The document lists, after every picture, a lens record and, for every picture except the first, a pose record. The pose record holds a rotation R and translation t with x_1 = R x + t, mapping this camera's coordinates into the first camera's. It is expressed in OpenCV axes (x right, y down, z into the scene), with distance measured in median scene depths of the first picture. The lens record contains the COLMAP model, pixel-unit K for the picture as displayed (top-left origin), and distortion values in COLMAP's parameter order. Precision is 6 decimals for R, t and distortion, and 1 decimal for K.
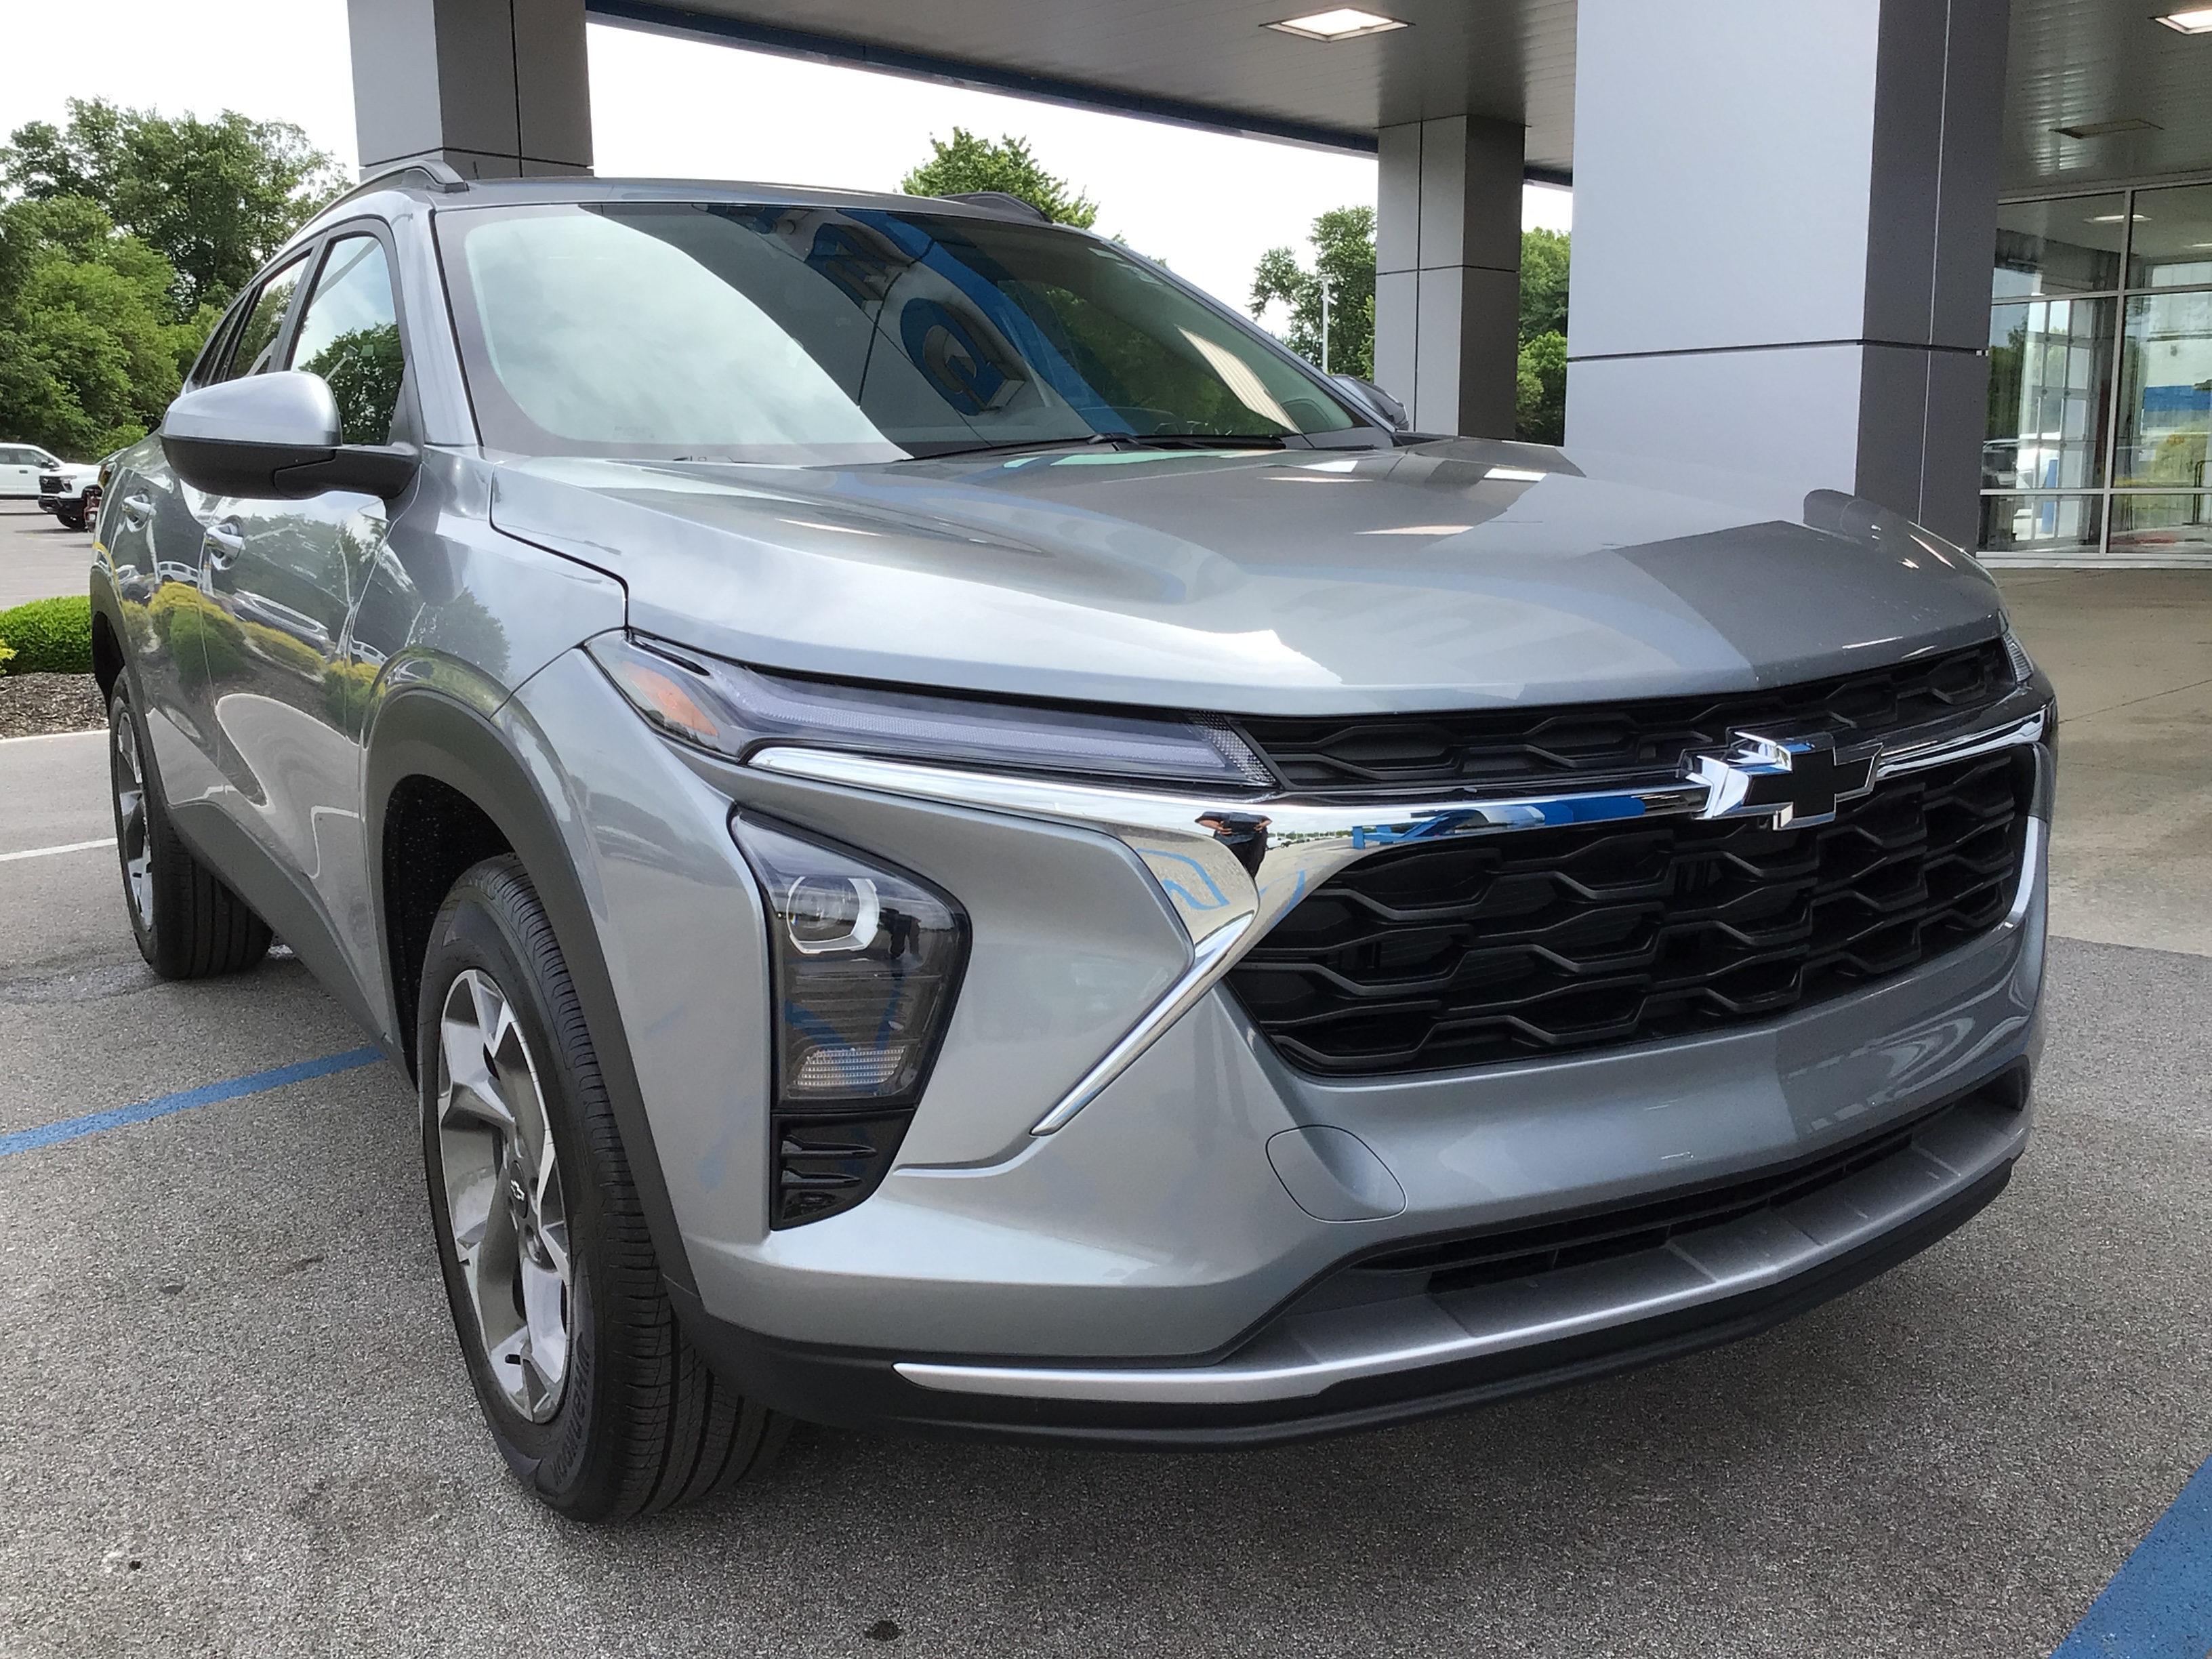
lens RADIAL K [[2000.7, 0, 1102.2], [0, 2000.7, 779.3], [0, 0, 1]] dist [0.124126, -0.208419]
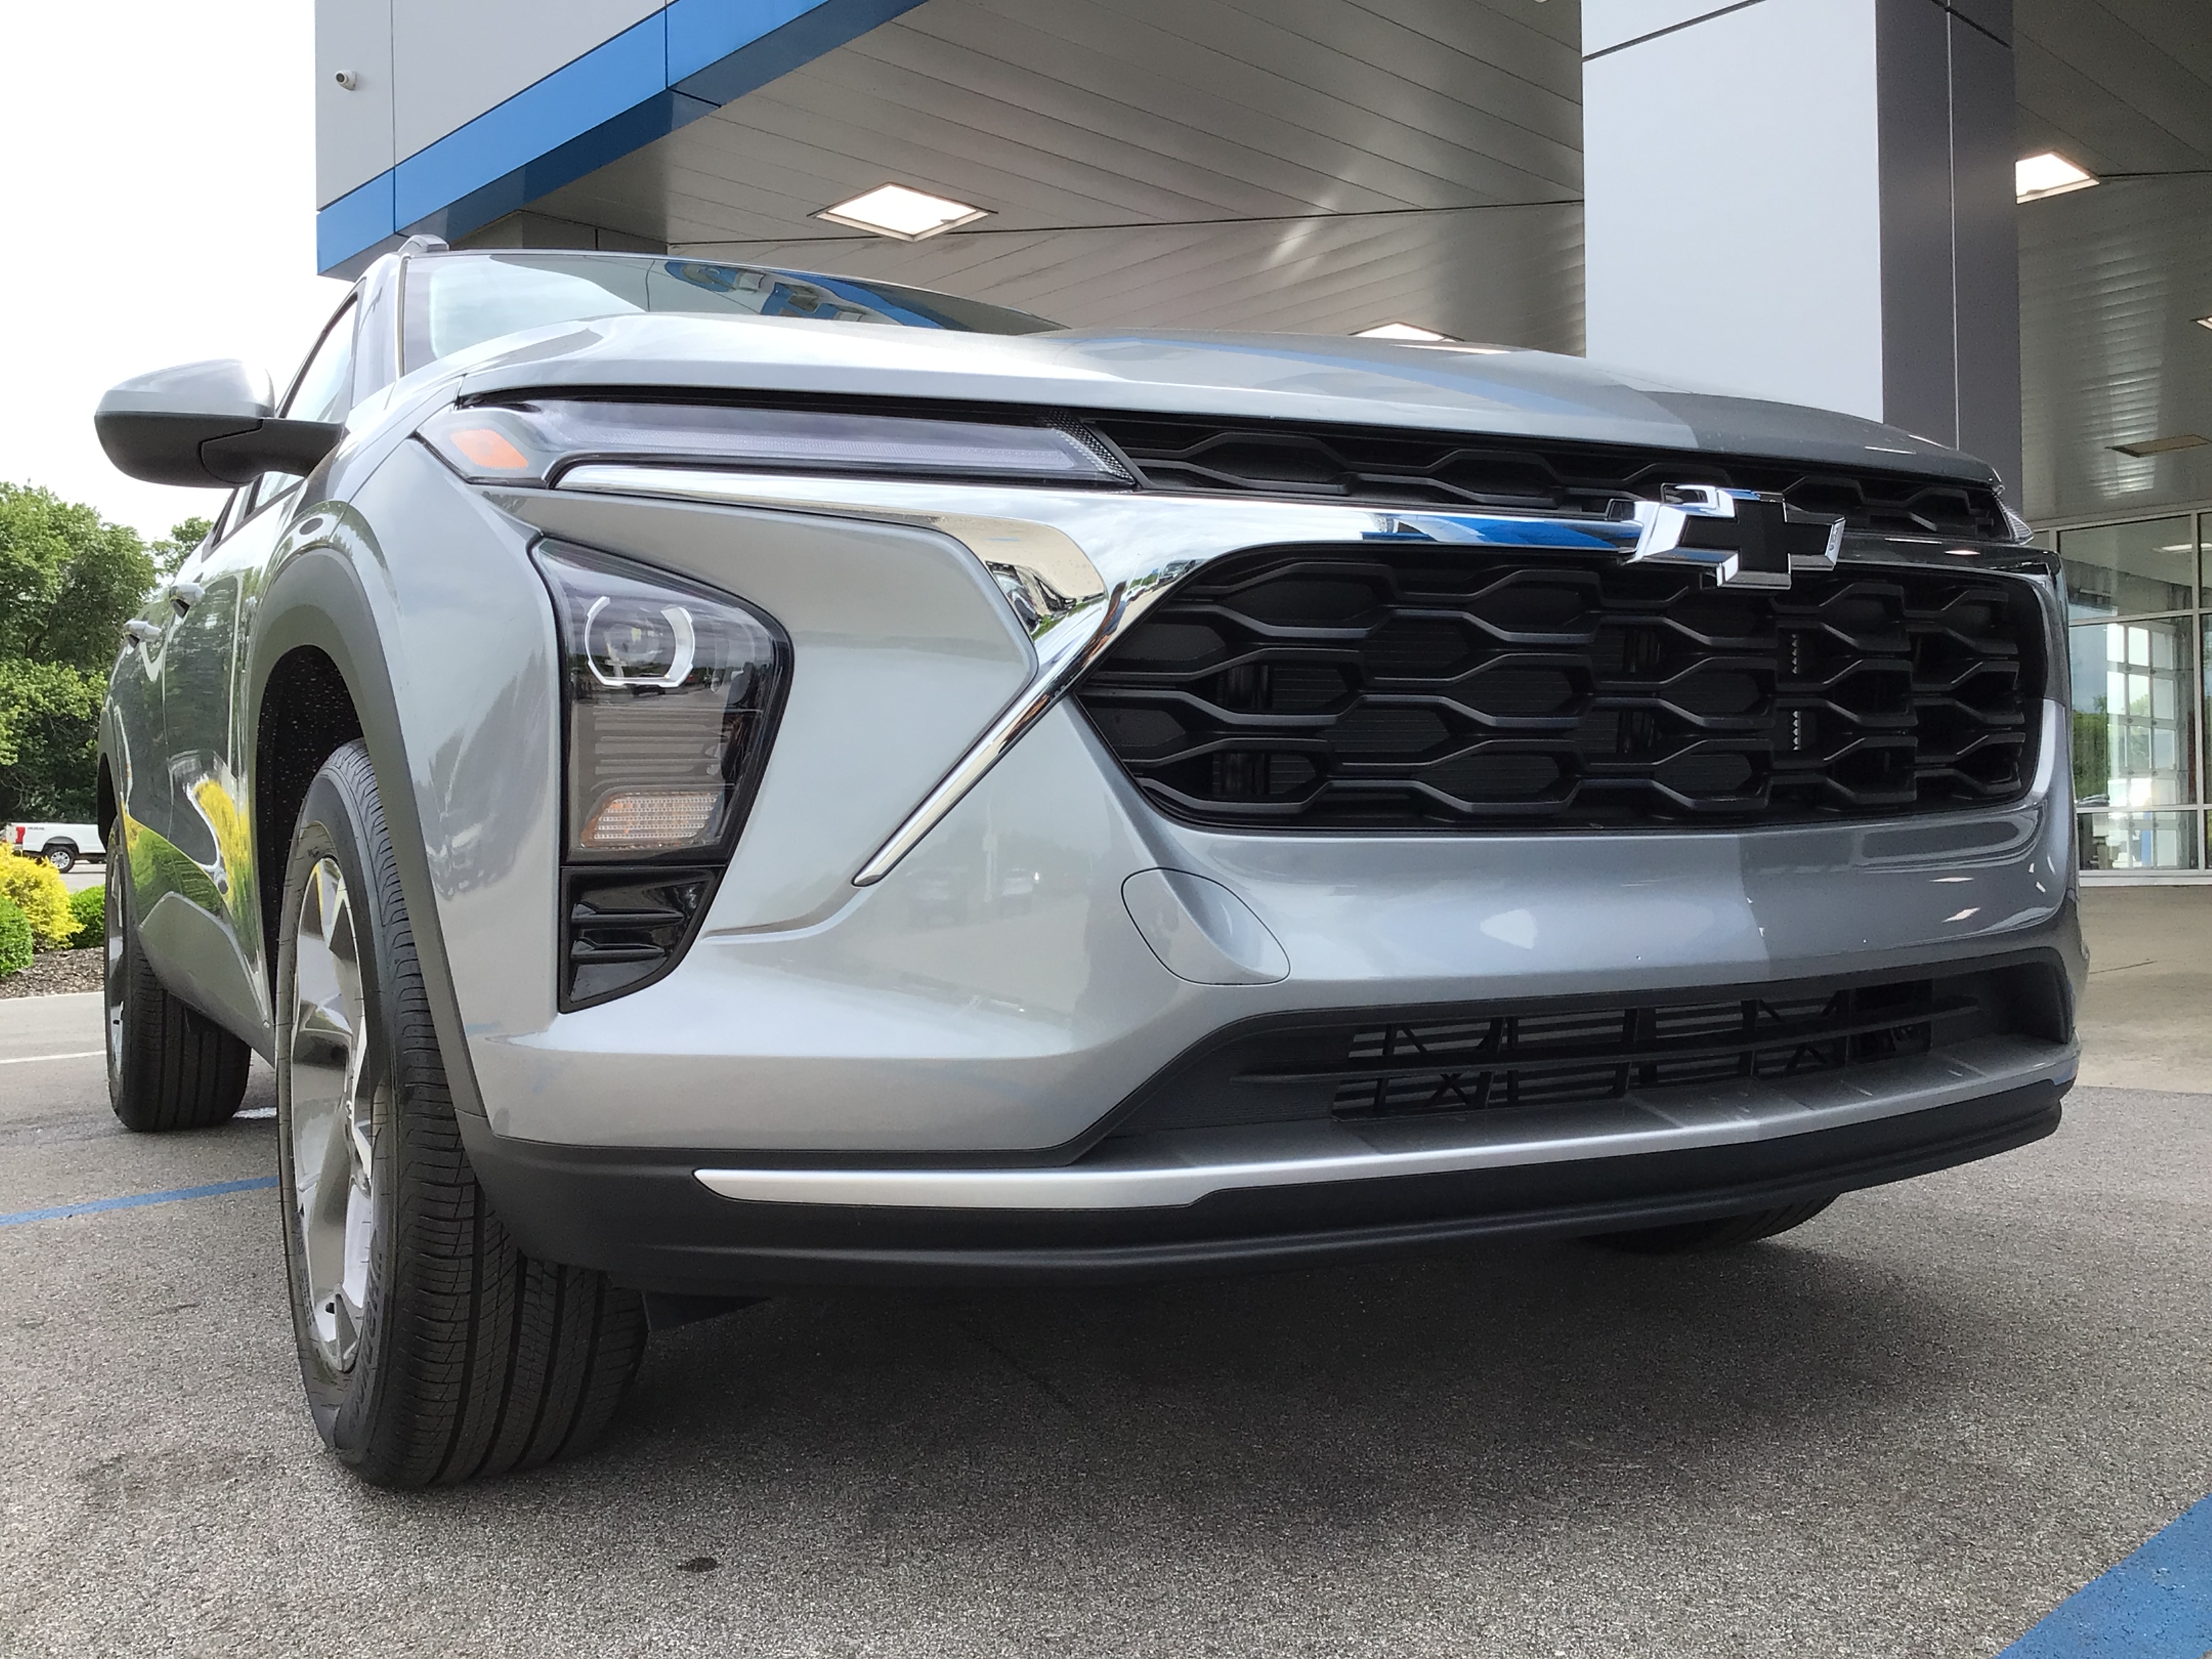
lens RADIAL K [[1992.7, 0, 1115.4], [0, 1992.7, 869.6], [0, 0, 1]] dist [0.131681, -0.273318]
pose [[0.998984, 0.012861, -0.043187, 0.098567], [-0.019117, 0.988842, -0.147736, 0.251896], [0.040805, 0.148412, 0.988083, 0.128217]]
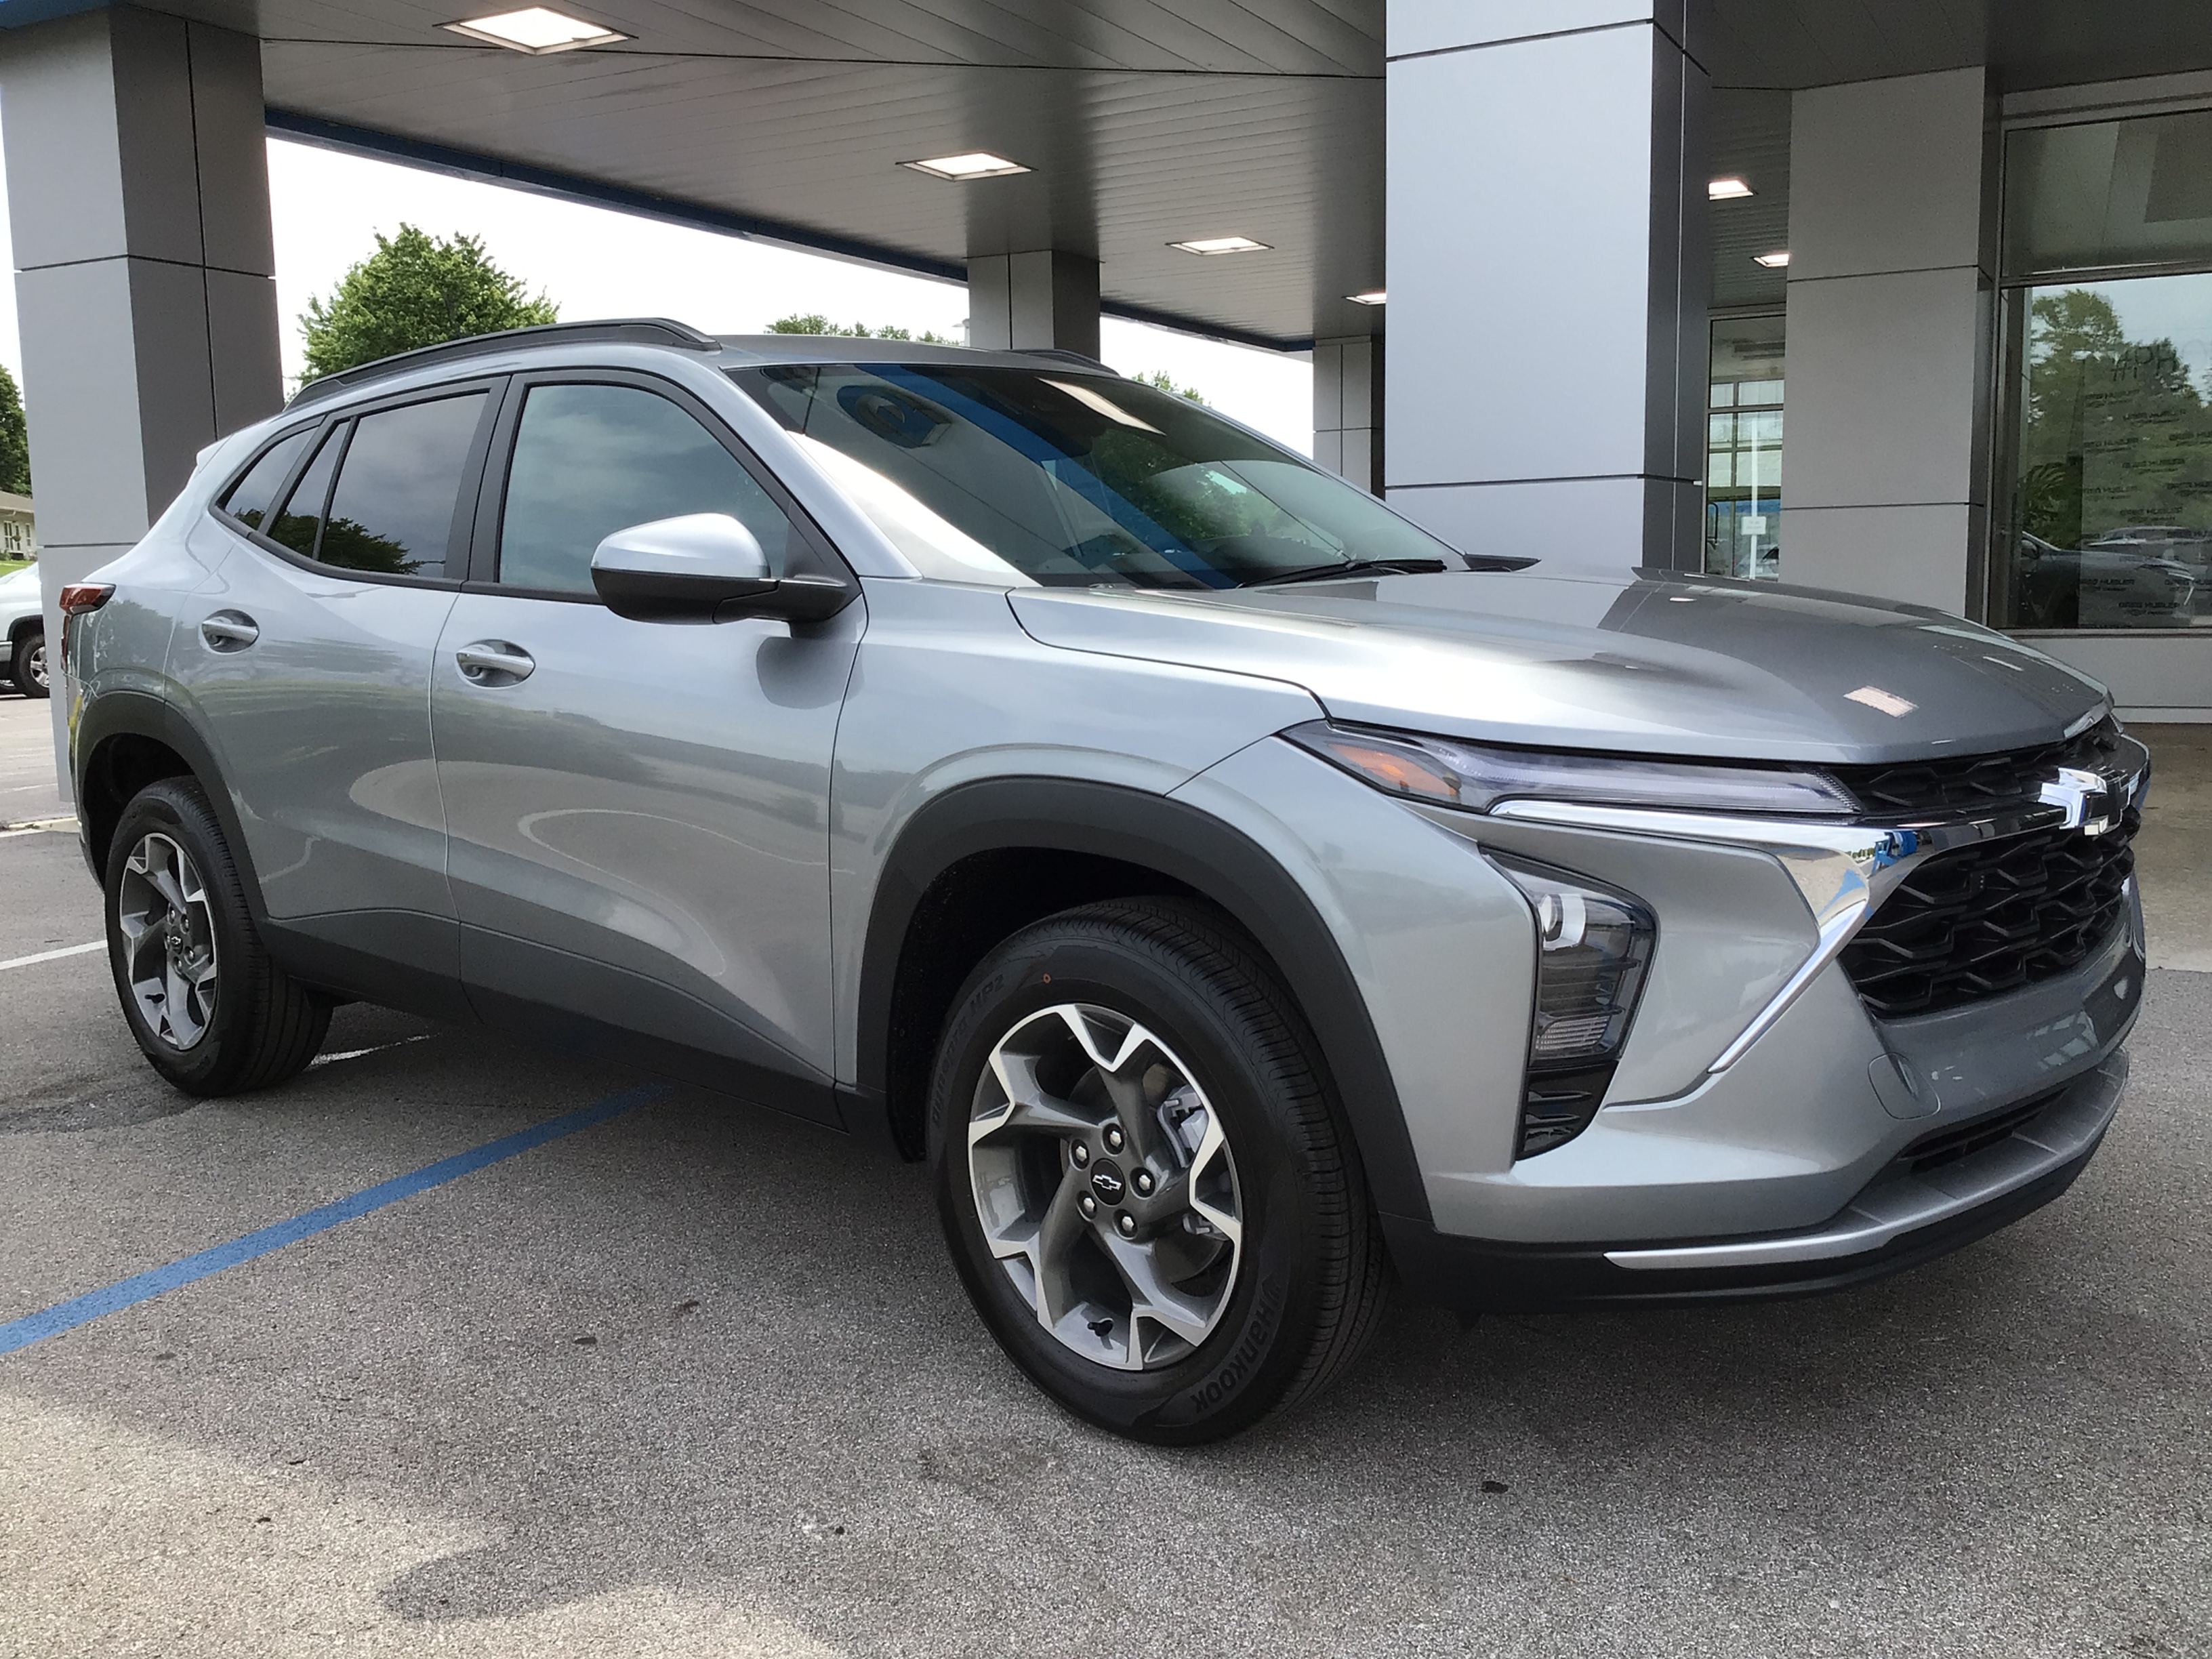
lens RADIAL K [[2000.7, 0, 1102.2], [0, 2000.7, 779.3], [0, 0, 1]] dist [0.124126, -0.208419]
pose [[0.964385, -0.034330, 0.262265, -0.681341], [0.047430, 0.997915, -0.043783, 0.013889], [-0.260215, 0.054663, 0.964002, -0.209871]]
